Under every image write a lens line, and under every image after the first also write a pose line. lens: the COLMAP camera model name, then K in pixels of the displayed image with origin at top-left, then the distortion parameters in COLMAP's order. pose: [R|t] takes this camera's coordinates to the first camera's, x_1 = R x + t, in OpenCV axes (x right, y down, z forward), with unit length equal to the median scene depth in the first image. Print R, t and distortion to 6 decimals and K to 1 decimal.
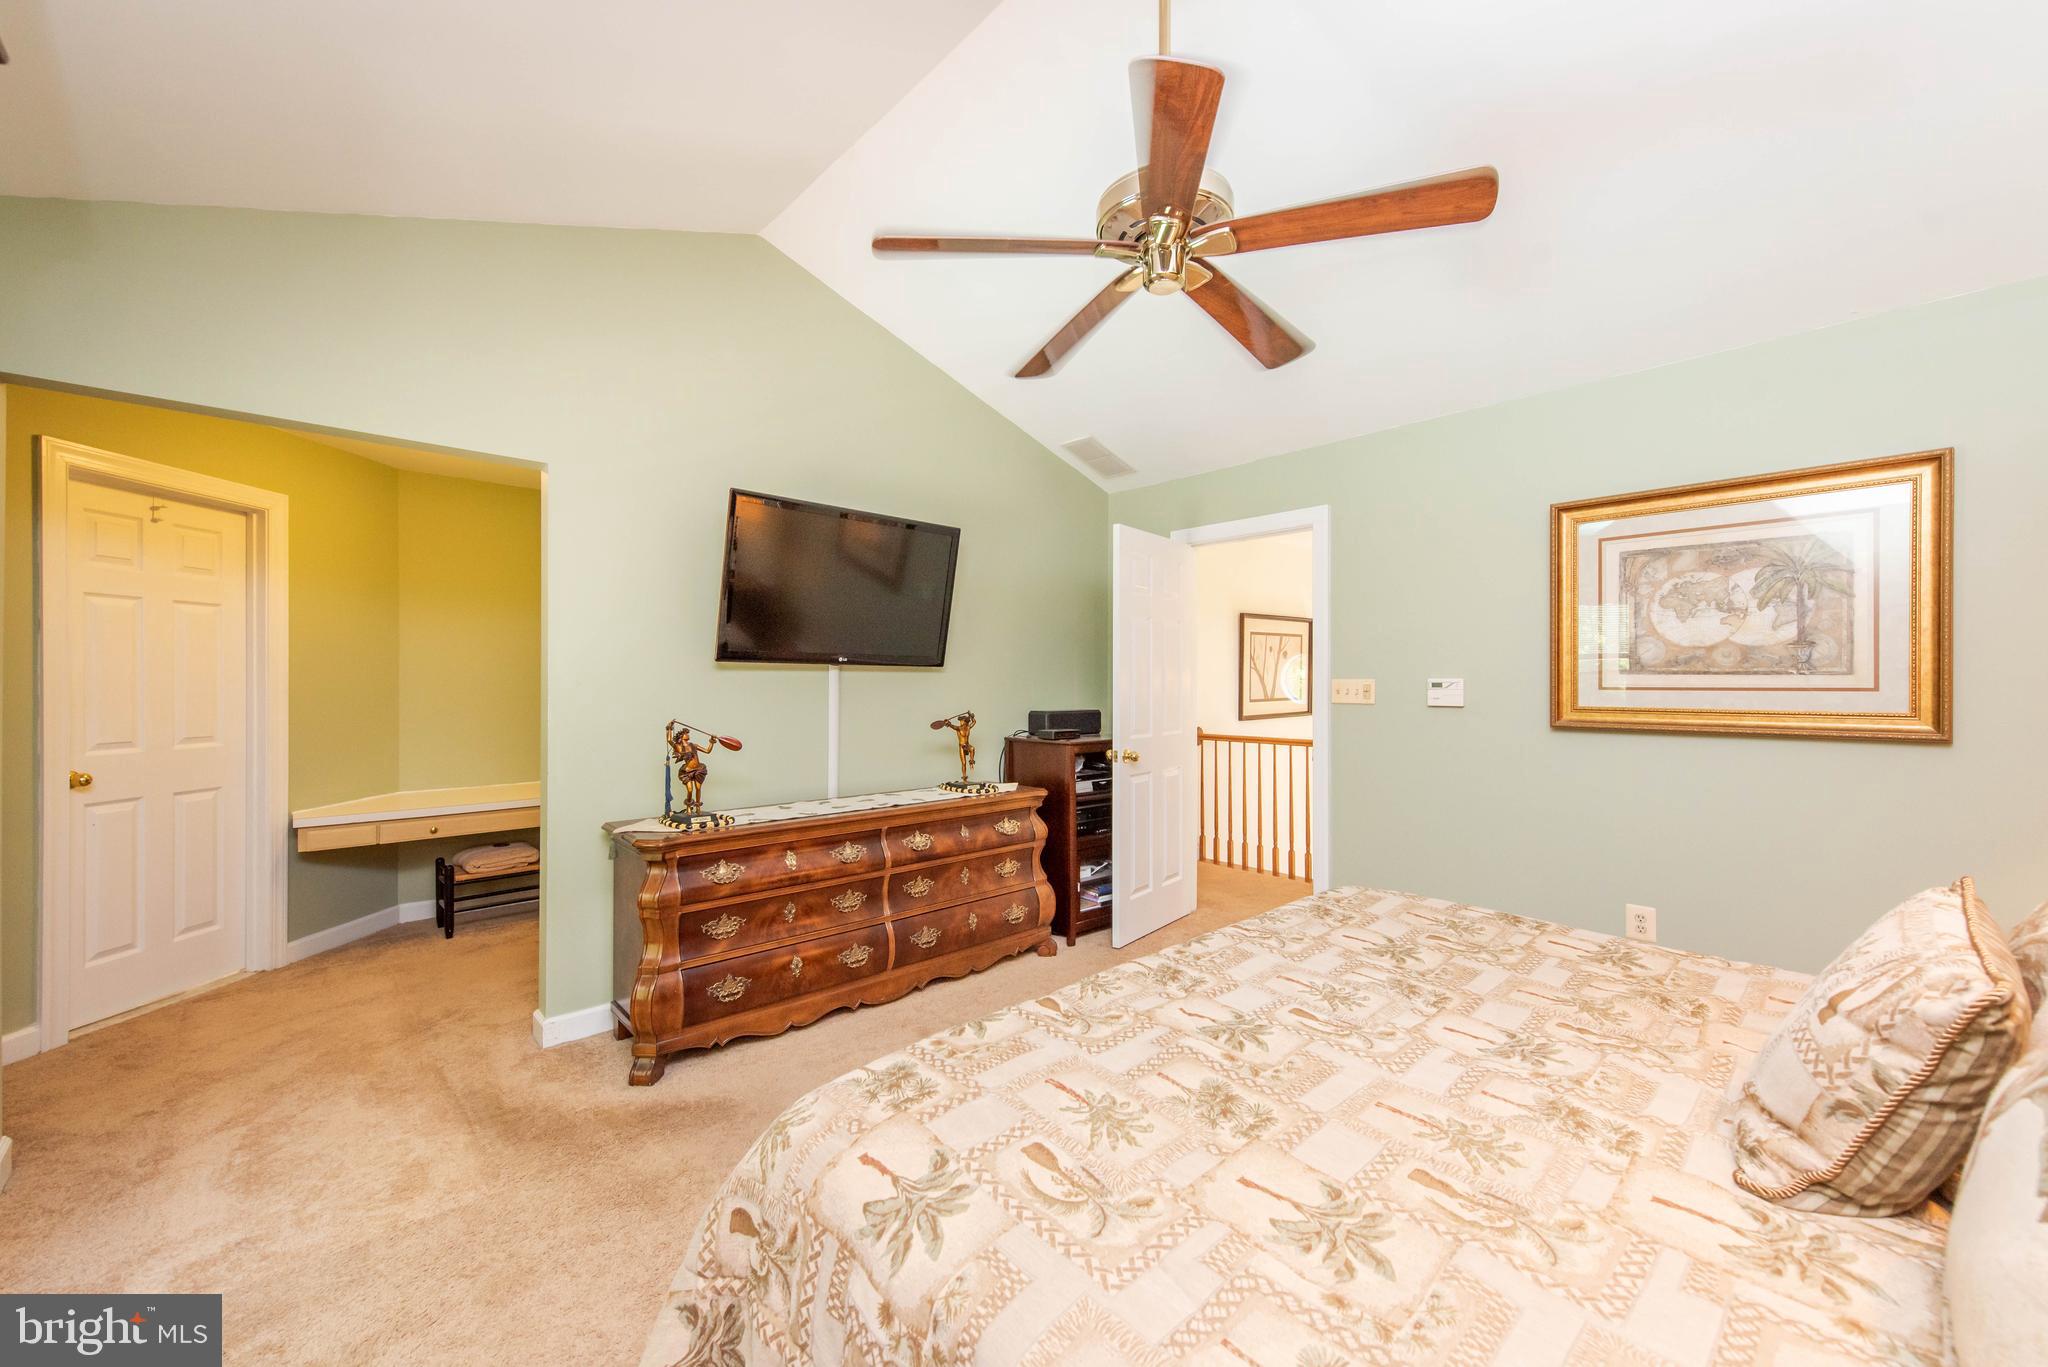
lens RADIAL K [[806.7, 0, 1023.7], [0, 806.7, 689.2], [0, 0, 1]] dist [0.013297, -0.000758]
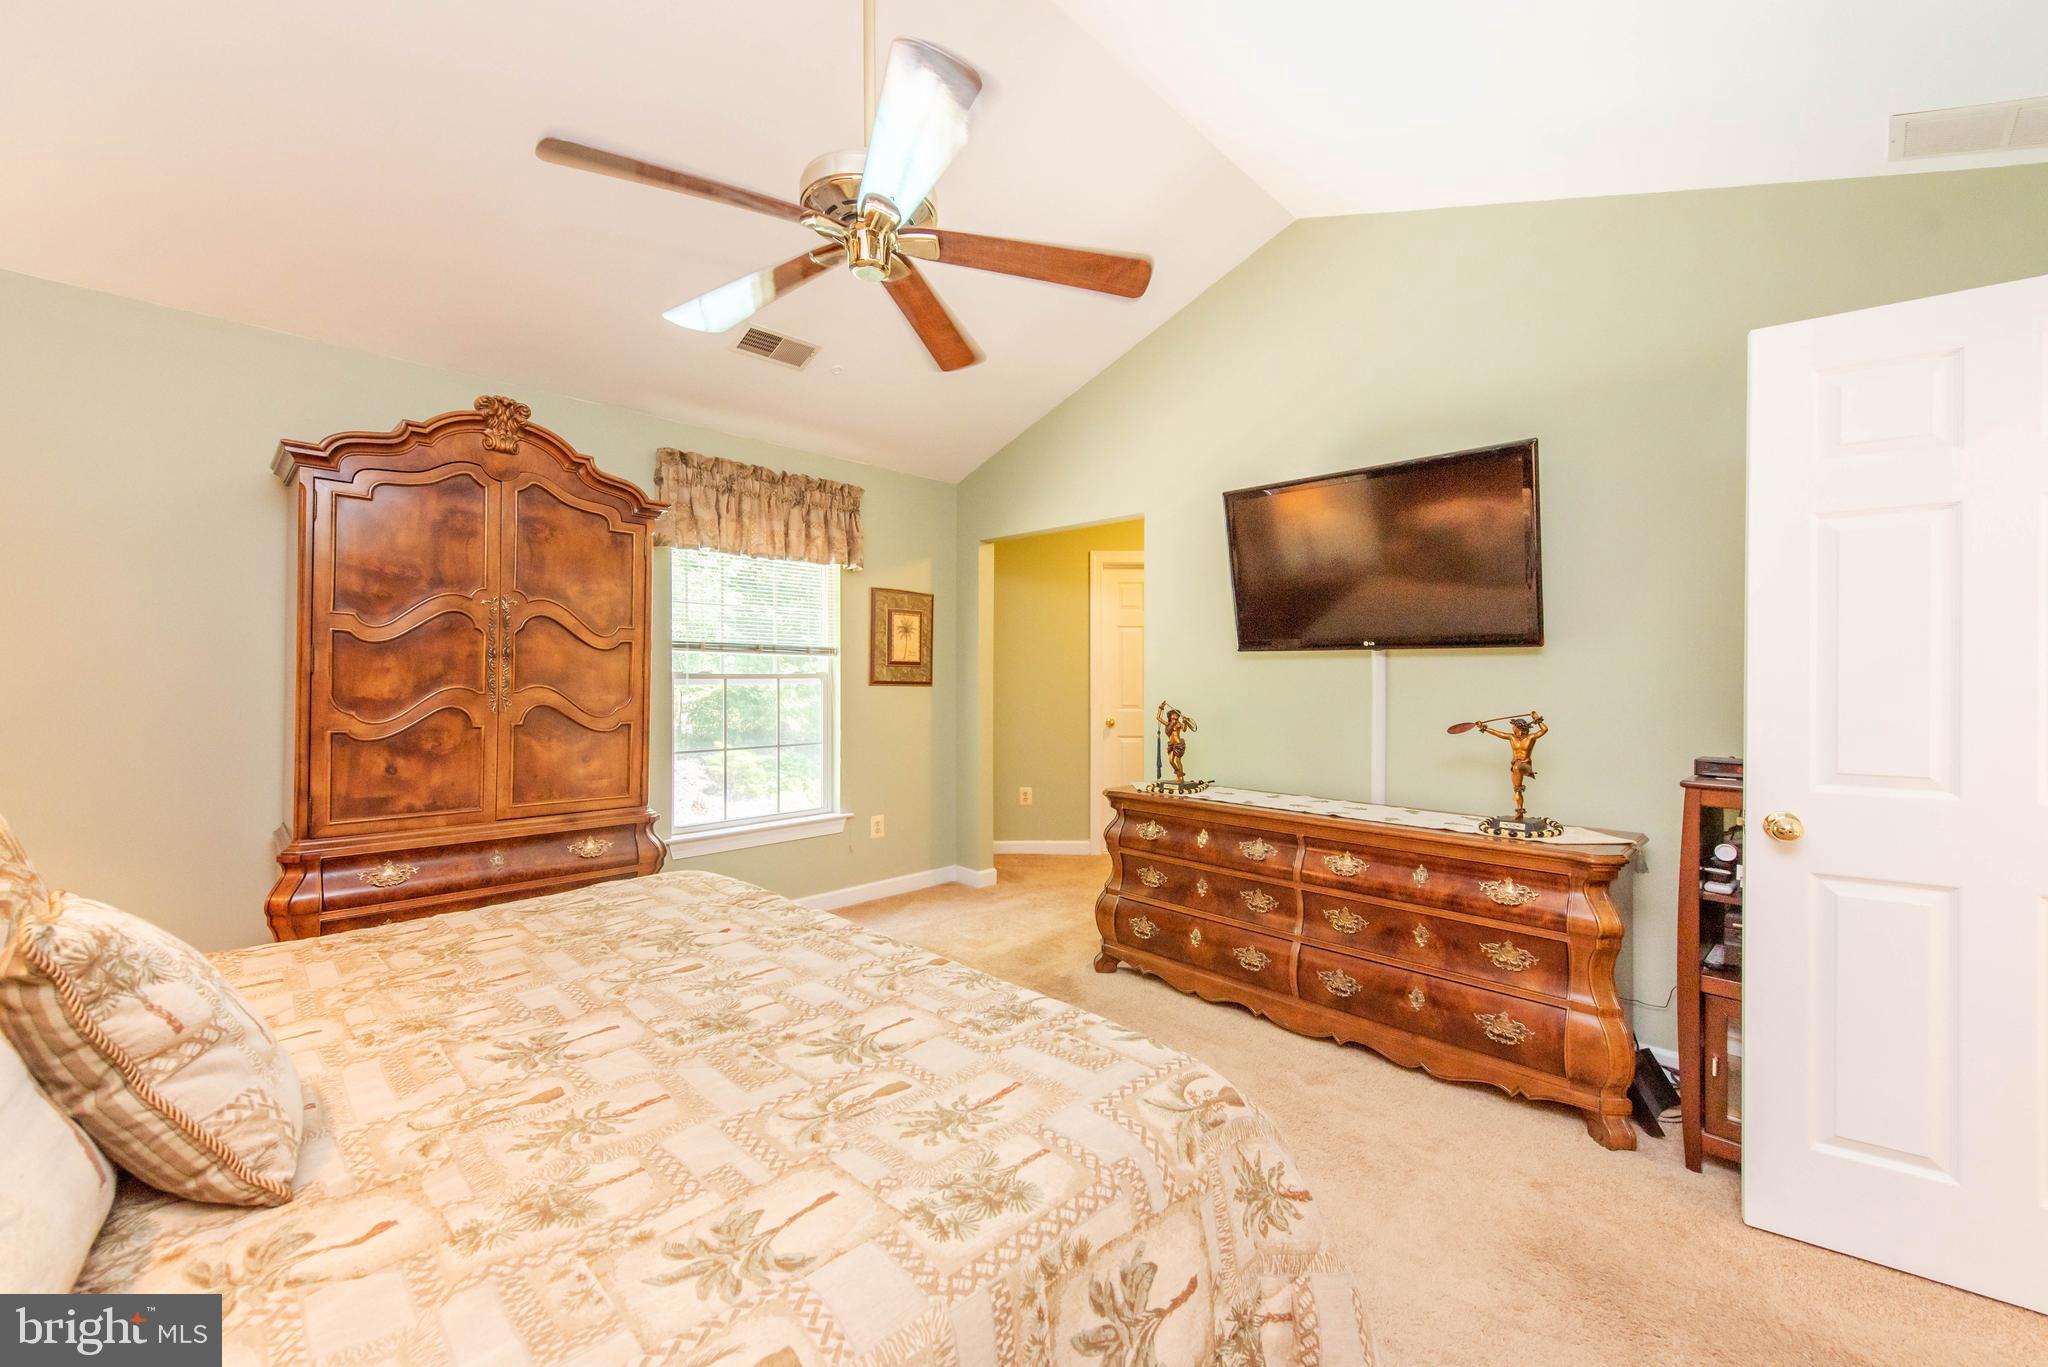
lens RADIAL K [[806.7, 0, 1035.2], [0, 806.7, 670.7], [0, 0, 1]] dist [0.013297, -0.000758]
pose [[0.070091, -0.001564, -0.997539, 0.647072], [-0.010497, 0.999942, -0.002306, -0.002008], [0.997485, 0.010633, 0.070071, 0.611896]]
